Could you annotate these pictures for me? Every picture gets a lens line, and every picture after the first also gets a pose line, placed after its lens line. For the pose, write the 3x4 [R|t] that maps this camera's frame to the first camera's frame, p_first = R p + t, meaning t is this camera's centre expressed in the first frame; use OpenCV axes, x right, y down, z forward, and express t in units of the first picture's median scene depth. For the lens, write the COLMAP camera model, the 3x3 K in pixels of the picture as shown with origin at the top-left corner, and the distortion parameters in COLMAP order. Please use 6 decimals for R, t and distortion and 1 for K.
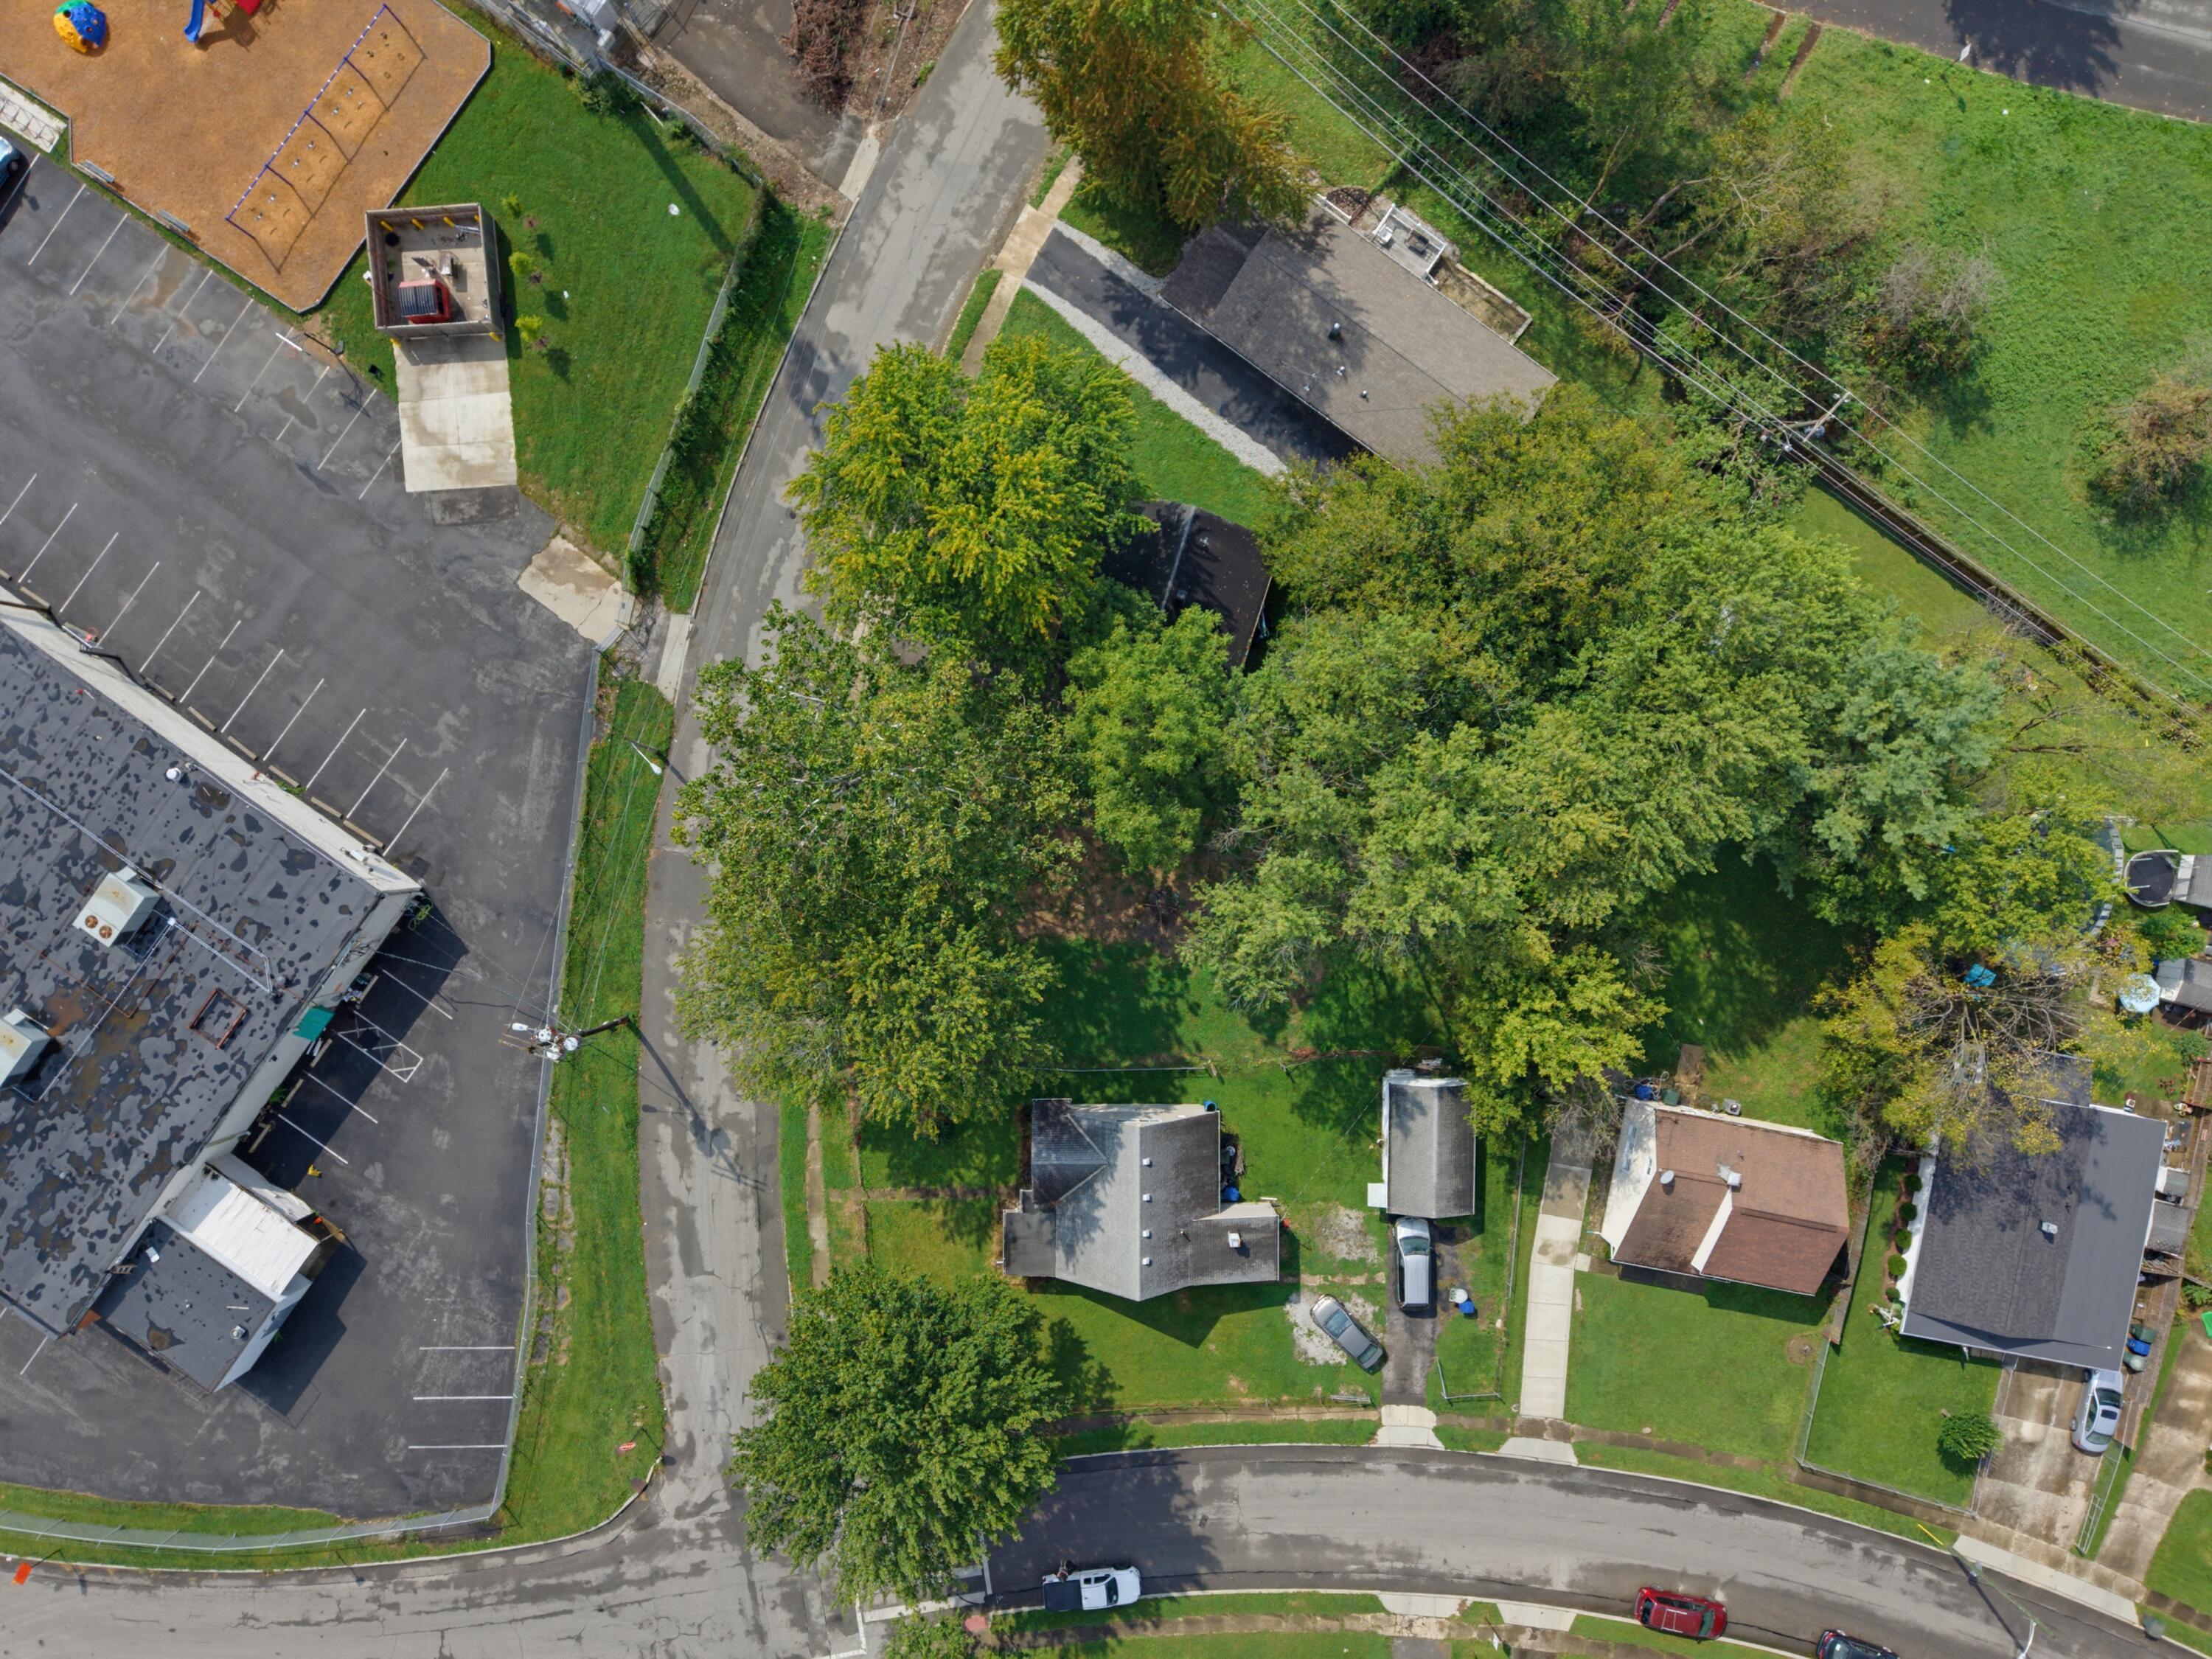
lens RADIAL K [[1480.5, 0, 1106.0], [0, 1480.5, 829.5], [0, 0, 1]] dist [0.031793, -0.022700]
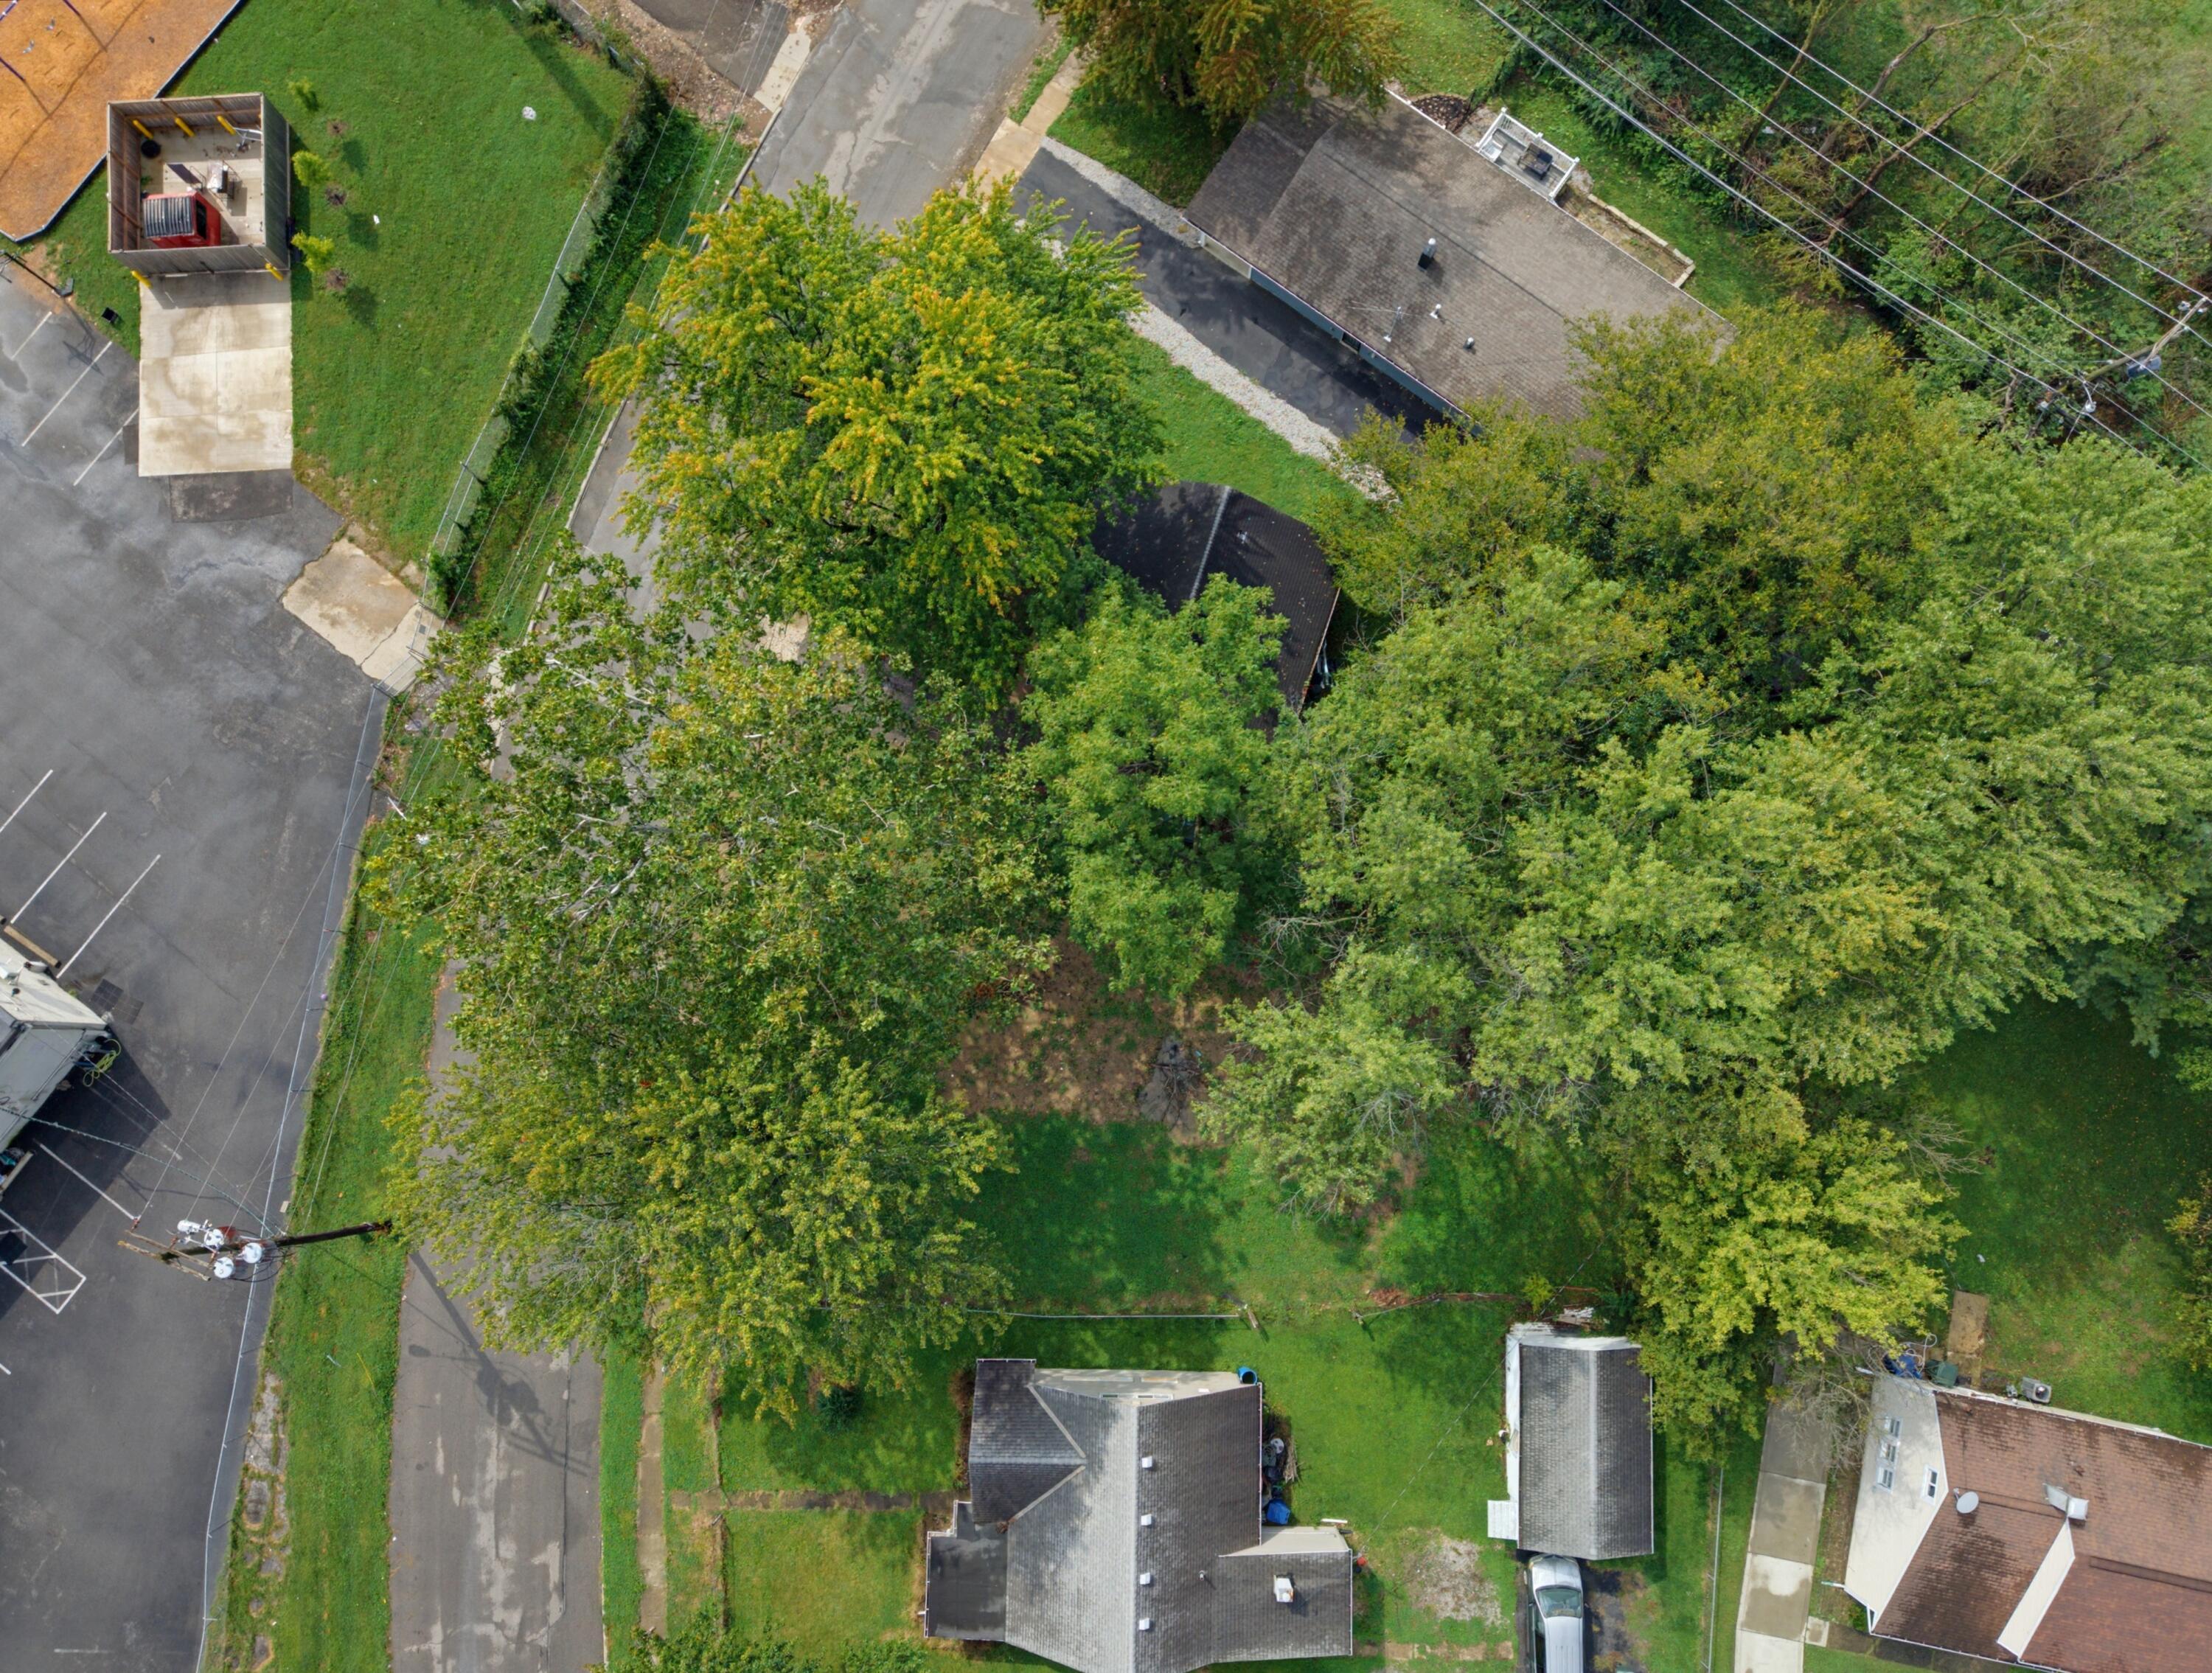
lens RADIAL K [[1536.6, 0, 1106.7], [0, 1536.6, 885.6], [0, 0, 1]] dist [0.009679, -0.000078]
pose [[0.999776, 0.014948, -0.015011, 0.015691], [-0.016649, 0.992580, -0.120452, 0.056792], [0.013099, 0.120674, 0.992606, 0.304806]]
